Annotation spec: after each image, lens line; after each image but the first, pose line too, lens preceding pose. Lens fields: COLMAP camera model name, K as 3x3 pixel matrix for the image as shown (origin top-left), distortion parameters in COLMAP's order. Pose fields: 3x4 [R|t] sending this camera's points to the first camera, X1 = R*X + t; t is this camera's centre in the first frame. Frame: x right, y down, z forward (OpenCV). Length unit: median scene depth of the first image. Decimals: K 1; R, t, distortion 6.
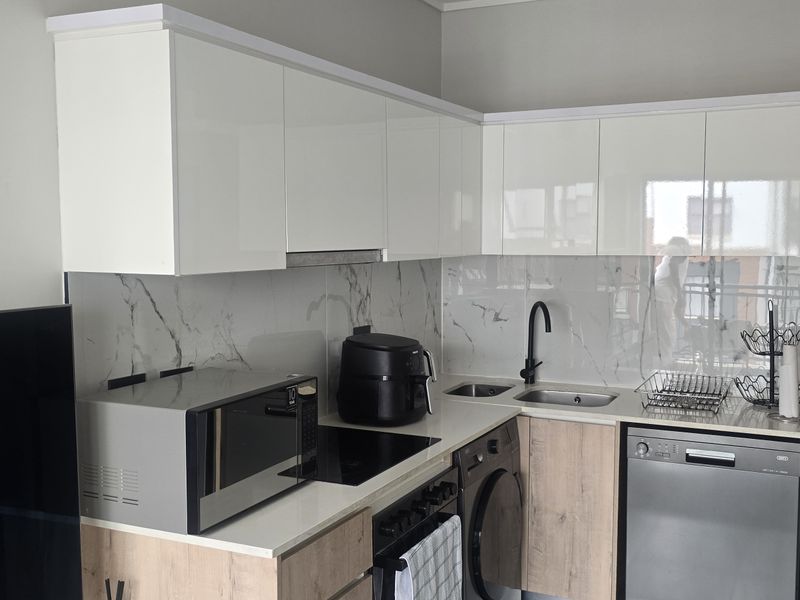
lens RADIAL K [[883.1, 0, 399.1], [0, 883.1, 302.0], [0, 0, 1]] dist [0.117751, -0.282759]
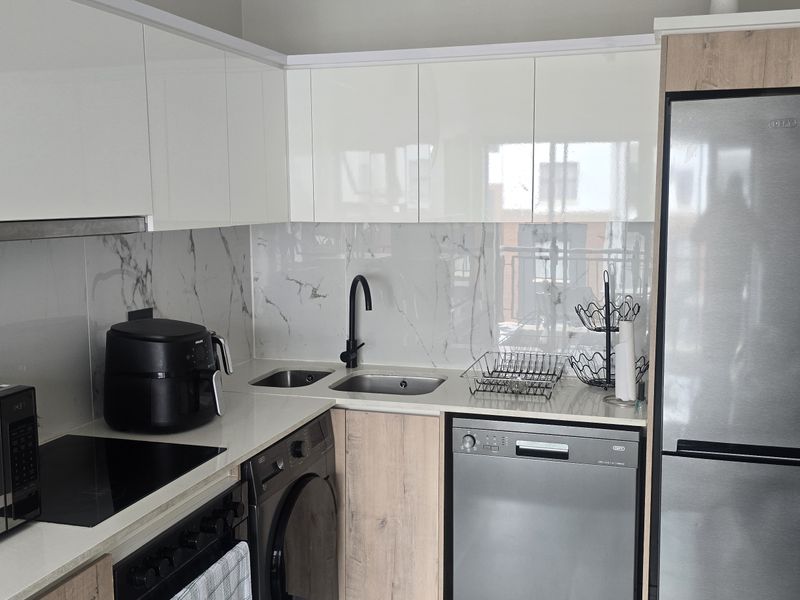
lens RADIAL K [[883.1, 0, 399.1], [0, 883.1, 302.0], [0, 0, 1]] dist [0.117751, -0.282759]
pose [[0.987847, -0.021258, 0.153971, 0.069298], [0.015199, 0.999067, 0.040422, -0.009734], [-0.154686, -0.037591, 0.987248, 0.143058]]
